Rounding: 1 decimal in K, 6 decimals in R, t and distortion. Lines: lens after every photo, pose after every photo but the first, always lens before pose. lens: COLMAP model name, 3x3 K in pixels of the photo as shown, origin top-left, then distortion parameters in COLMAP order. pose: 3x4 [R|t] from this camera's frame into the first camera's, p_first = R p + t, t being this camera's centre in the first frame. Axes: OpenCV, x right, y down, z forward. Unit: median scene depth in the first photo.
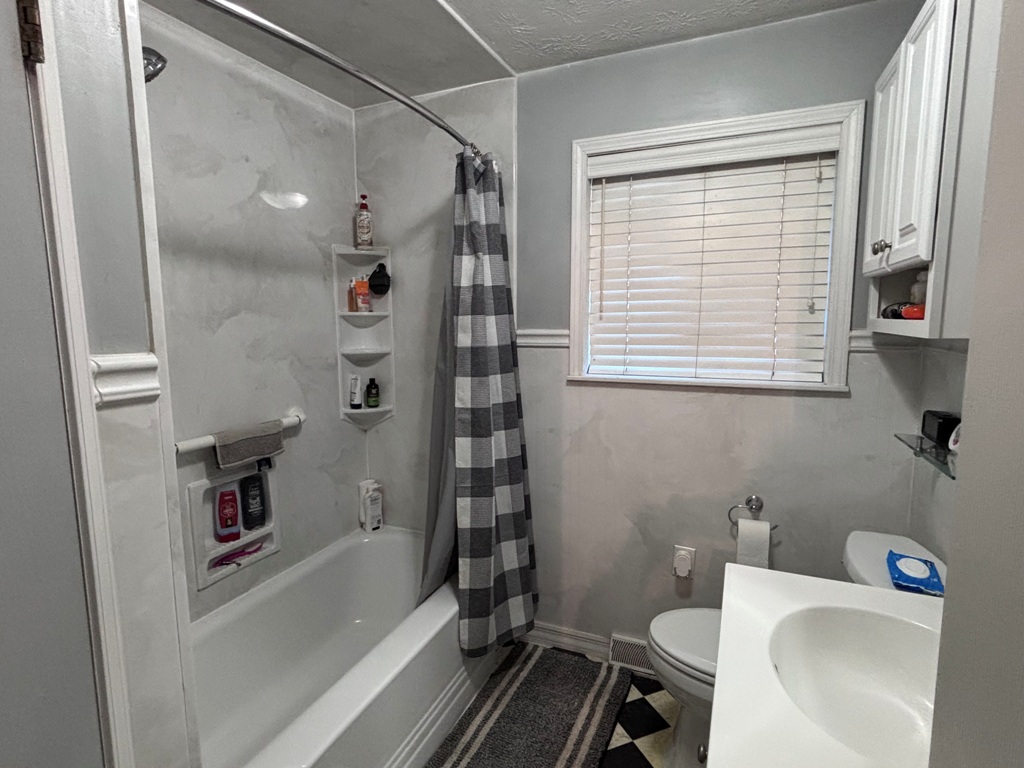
lens RADIAL K [[544.4, 0, 512.6], [0, 544.4, 381.3], [0, 0, 1]] dist [0.023229, -0.000849]
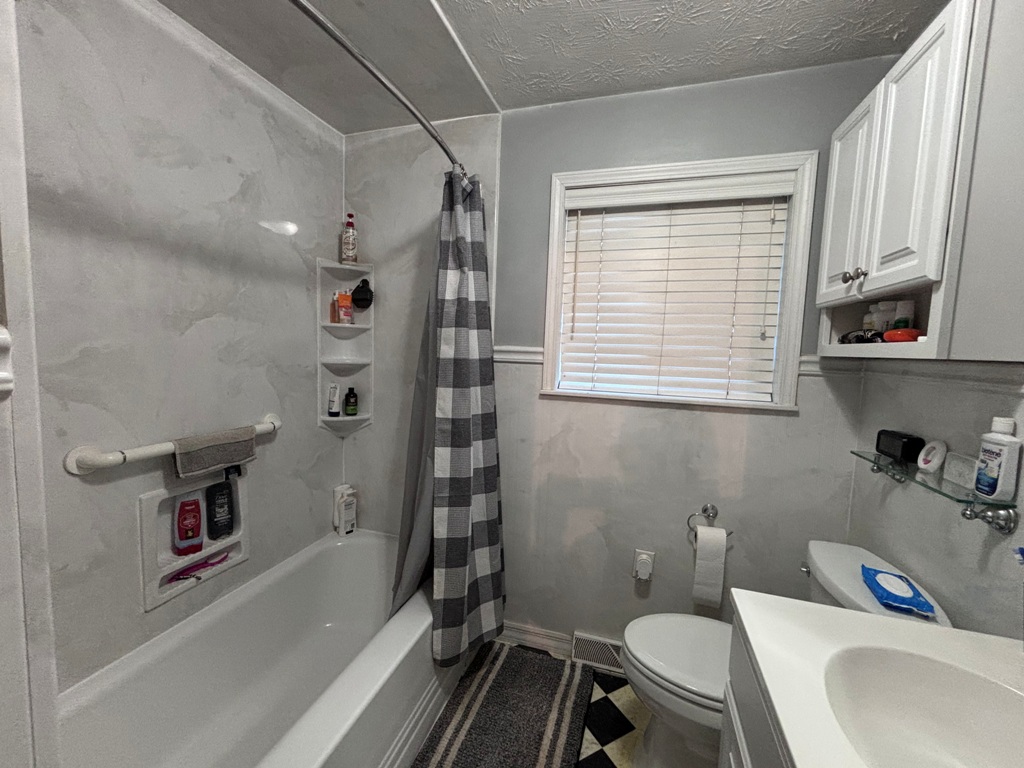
lens RADIAL K [[417.2, 0, 512.0], [0, 417.2, 384.0], [0, 0, 1]] dist [0.000688, 0.005702]
pose [[0.992782, 0.030597, 0.115968, -0.054656], [-0.026737, 0.999040, -0.034704, 0.008530], [-0.116919, 0.031353, 0.992646, 0.205868]]
